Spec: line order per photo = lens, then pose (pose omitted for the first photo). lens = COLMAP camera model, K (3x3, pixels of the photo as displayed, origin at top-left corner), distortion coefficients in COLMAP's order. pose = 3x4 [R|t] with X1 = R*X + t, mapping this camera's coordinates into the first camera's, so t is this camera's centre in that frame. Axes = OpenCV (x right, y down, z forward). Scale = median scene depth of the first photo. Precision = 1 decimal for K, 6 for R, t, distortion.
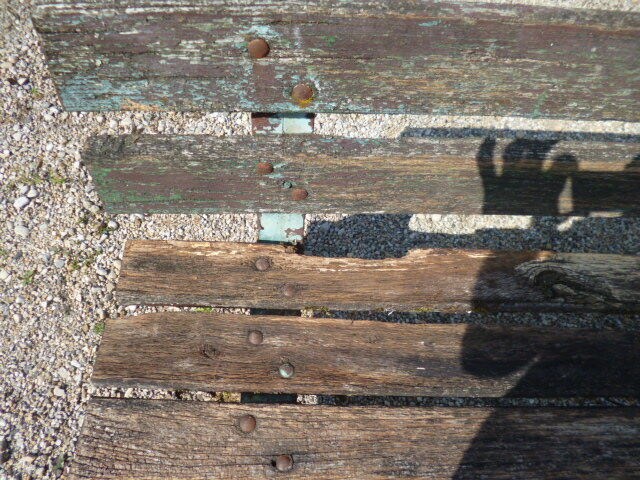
lens RADIAL K [[456.1, 0, 317.4], [0, 456.1, 241.6], [0, 0, 1]] dist [-0.069661, 0.020989]
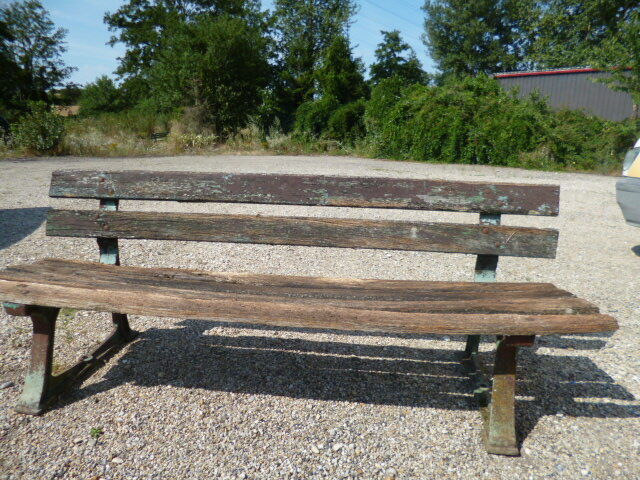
lens RADIAL K [[456.1, 0, 323.1], [0, 456.1, 239.8], [0, 0, 1]] dist [-0.069661, 0.020989]
pose [[0.995855, -0.004690, -0.090835, 2.062742], [-0.069168, 0.609470, -0.789786, 2.731162], [0.059066, 0.792795, 0.606619, -0.813275]]
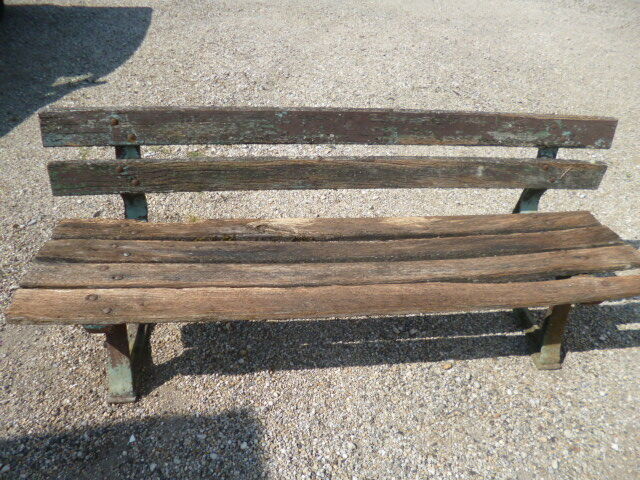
lens RADIAL K [[456.1, 0, 318.9], [0, 456.1, 241.1], [0, 0, 1]] dist [-0.069661, 0.020989]
pose [[0.990019, -0.066896, 0.124043, 0.775356], [0.113045, 0.902540, -0.415503, 1.638233], [-0.084159, 0.425378, 0.901094, -1.439186]]
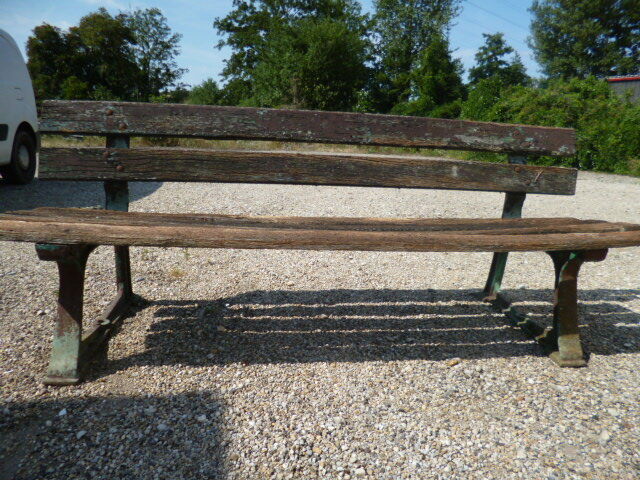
lens RADIAL K [[456.1, 0, 319.7], [0, 456.1, 240.5], [0, 0, 1]] dist [-0.069661, 0.020989]
pose [[0.988495, -0.036467, 0.146793, 0.852626], [0.137144, 0.625406, -0.768153, 2.803073], [-0.063793, 0.779447, 0.623212, -0.412558]]
